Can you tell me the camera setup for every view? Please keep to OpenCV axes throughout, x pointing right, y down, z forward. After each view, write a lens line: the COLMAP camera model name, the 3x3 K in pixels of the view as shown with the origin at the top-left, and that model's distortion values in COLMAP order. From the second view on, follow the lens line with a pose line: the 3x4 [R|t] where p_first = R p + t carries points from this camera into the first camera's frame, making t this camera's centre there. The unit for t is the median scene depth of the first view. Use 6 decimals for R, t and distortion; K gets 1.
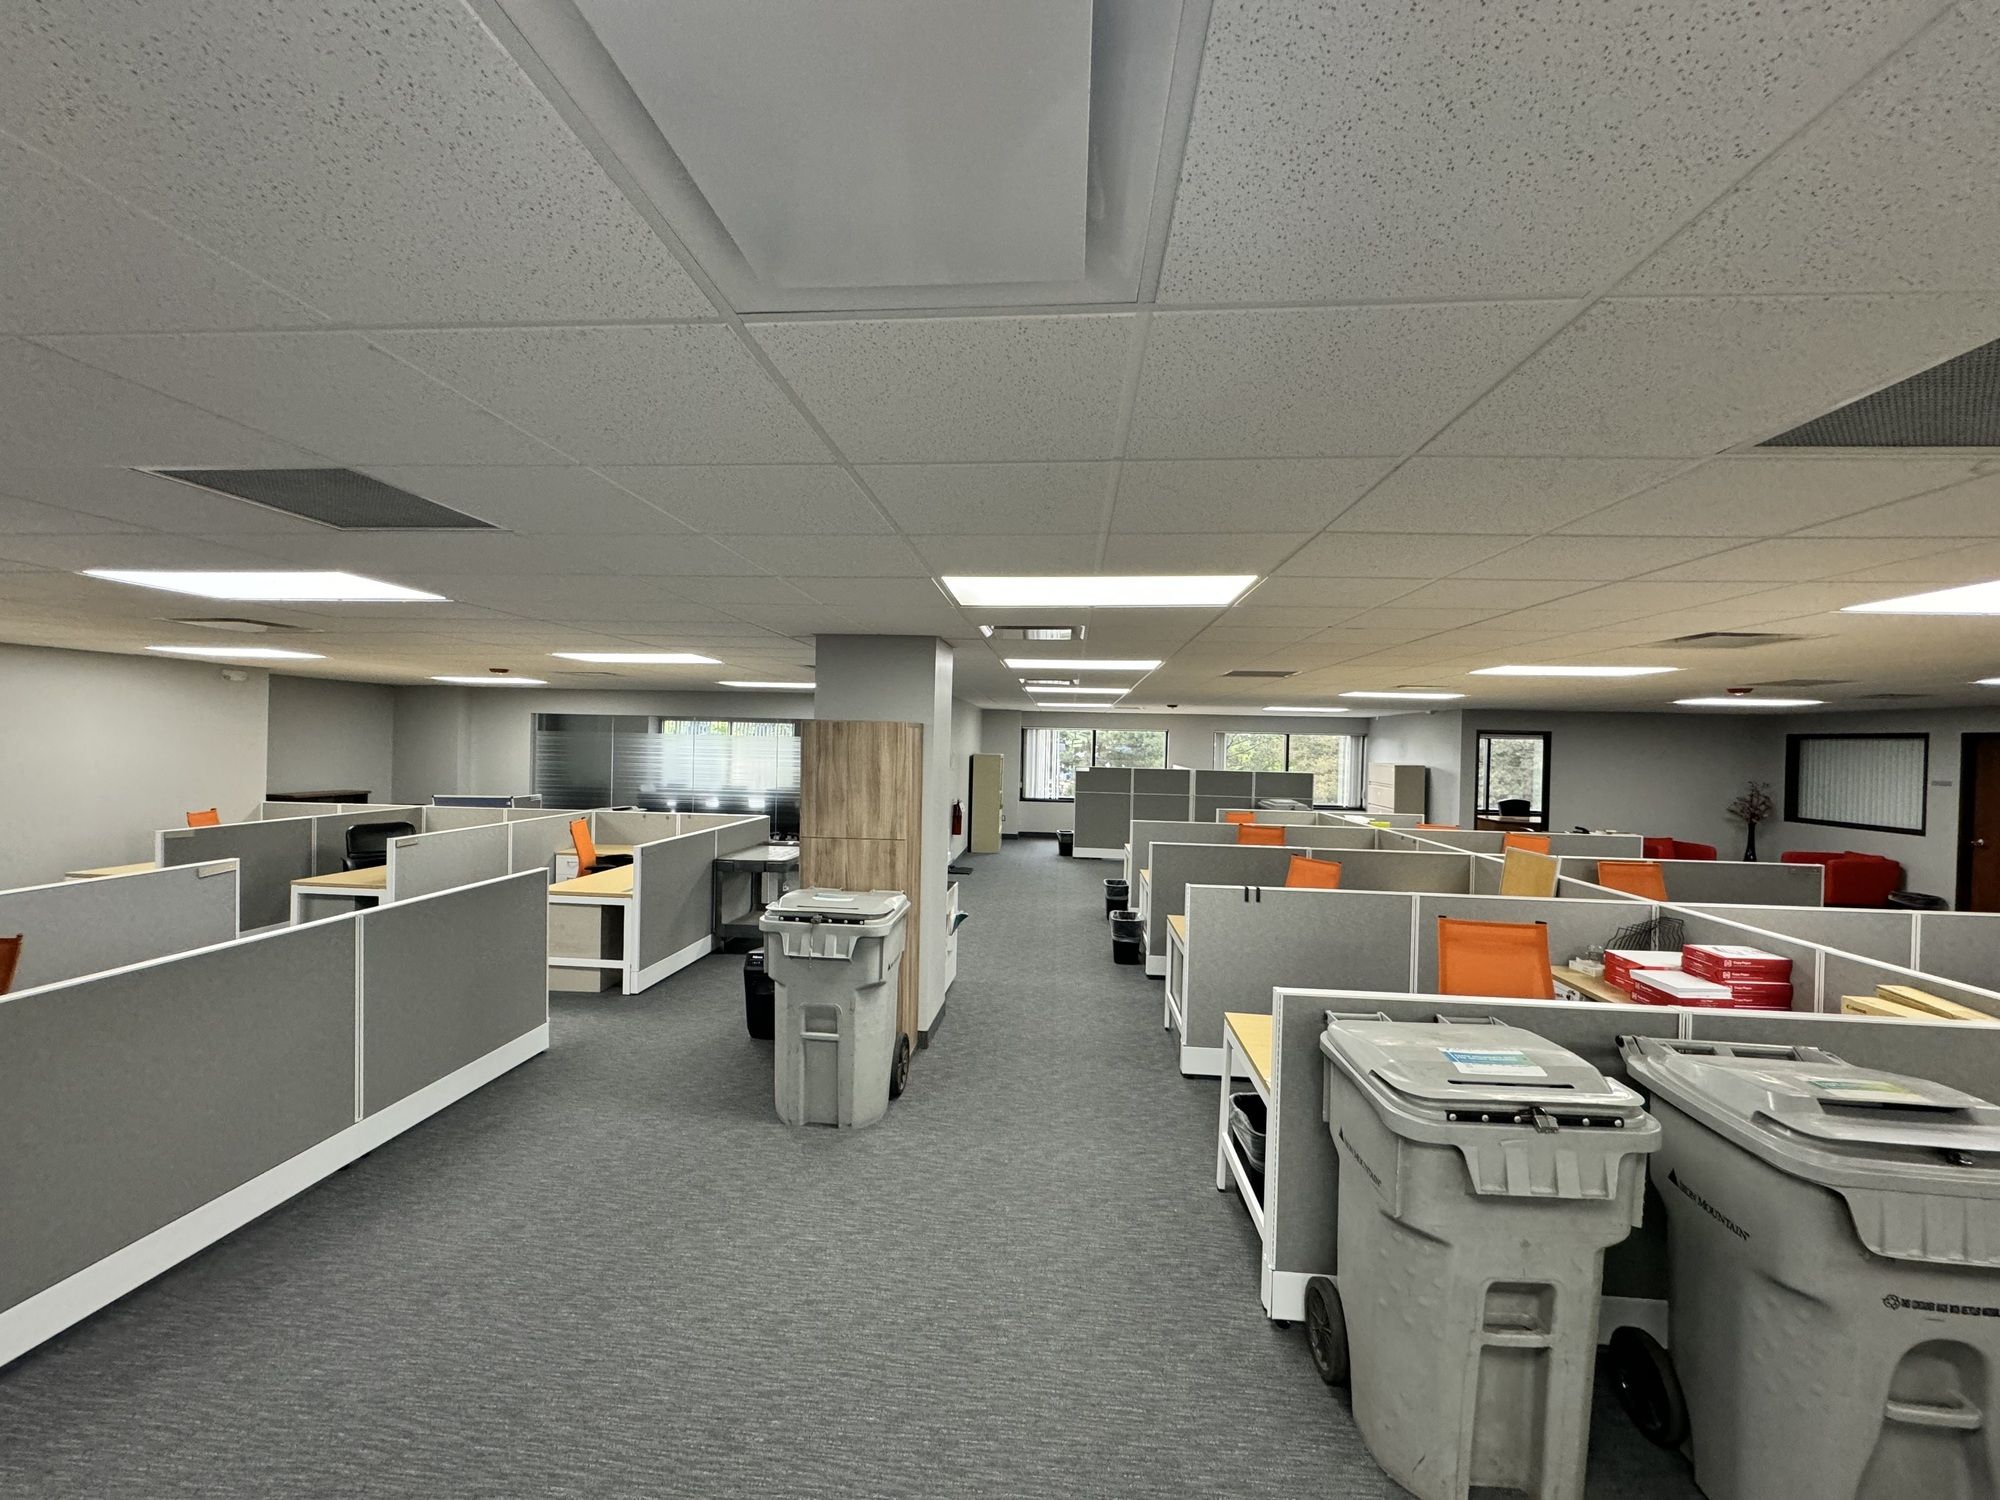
lens RADIAL K [[756.0, 0, 1000.0], [0, 756.0, 750.0], [0, 0, 1]] dist [0.000811, 0.000007]
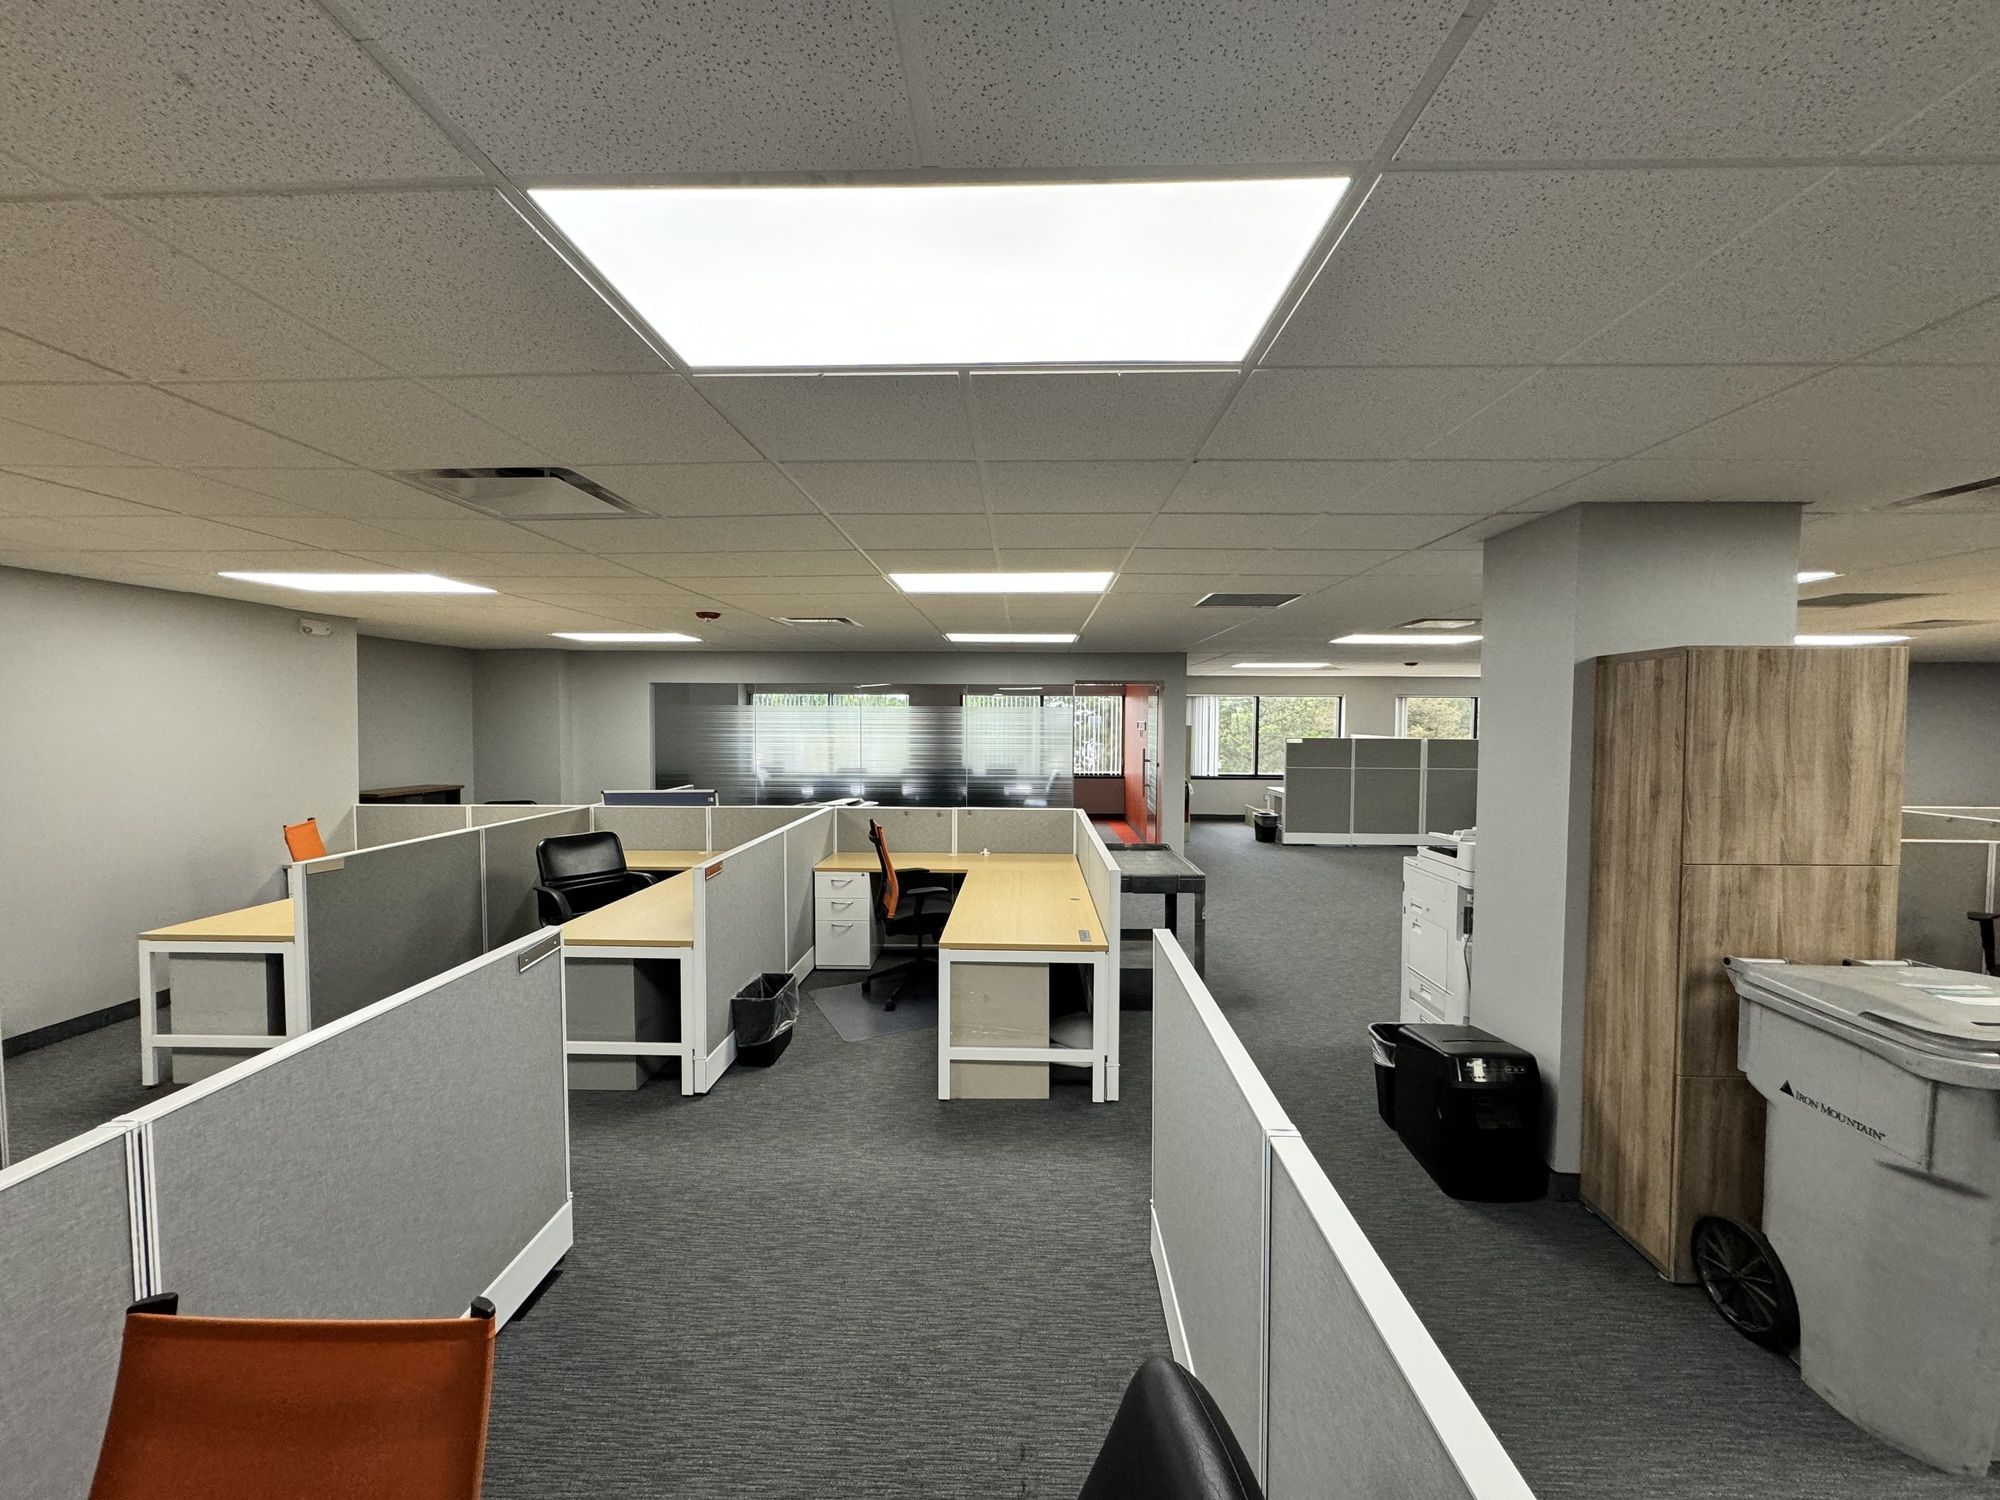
lens RADIAL K [[758.1, 0, 1003.5], [0, 758.1, 739.2], [0, 0, 1]] dist [-0.003420, -0.000066]
pose [[0.998348, -0.018492, 0.054405, -0.388045], [0.017498, 0.999672, 0.018692, 0.003592], [-0.054733, -0.017709, 0.998344, 0.242960]]
